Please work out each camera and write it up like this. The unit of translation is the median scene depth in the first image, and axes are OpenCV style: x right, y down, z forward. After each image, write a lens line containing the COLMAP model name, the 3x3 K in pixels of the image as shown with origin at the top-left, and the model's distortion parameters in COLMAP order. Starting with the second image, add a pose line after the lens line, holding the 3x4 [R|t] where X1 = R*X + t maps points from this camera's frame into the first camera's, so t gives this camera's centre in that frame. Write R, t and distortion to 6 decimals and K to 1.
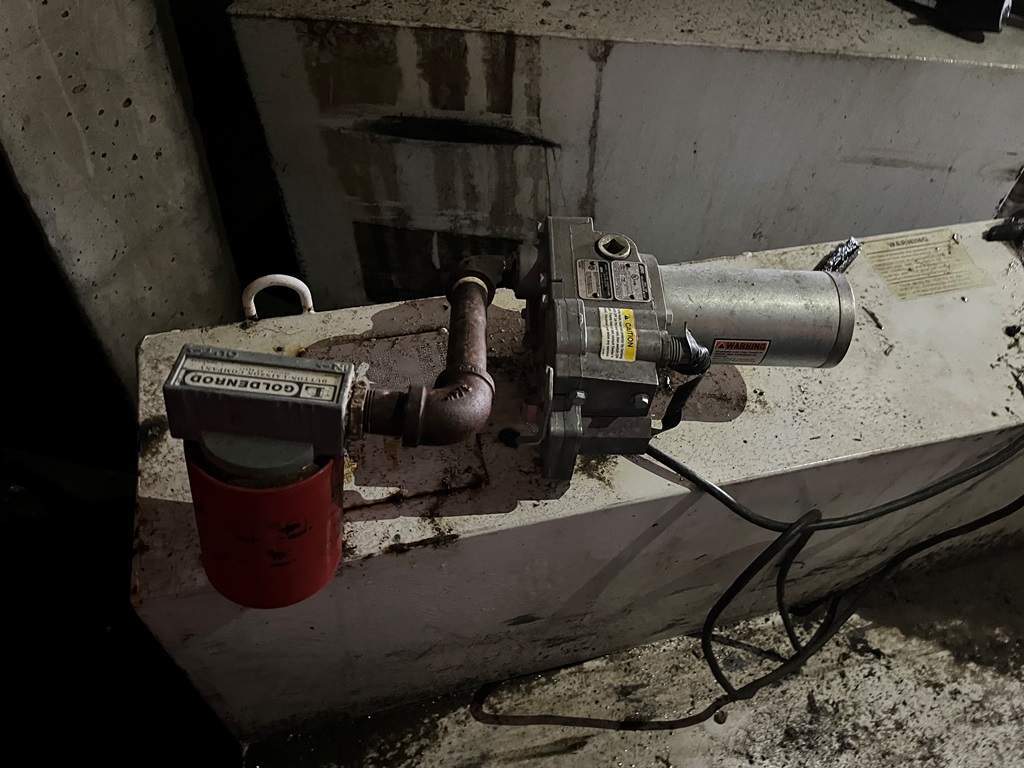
lens RADIAL K [[789.0, 0, 510.4], [0, 789.0, 385.7], [0, 0, 1]] dist [-0.010521, -0.013571]
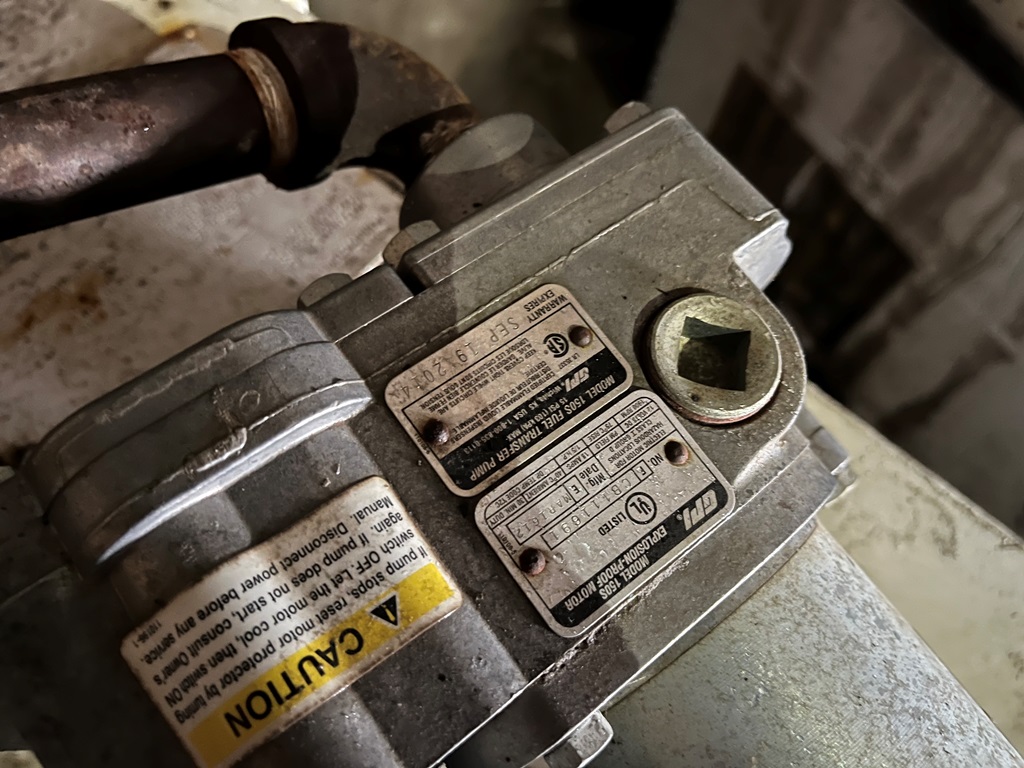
lens RADIAL K [[789.0, 0, 515.6], [0, 789.0, 383.9], [0, 0, 1]] dist [-0.010521, -0.013571]
pose [[0.604605, 0.737532, -0.300830, 0.176823], [-0.679151, 0.674666, 0.289102, -0.202166], [0.416182, 0.029516, 0.908802, 0.771034]]
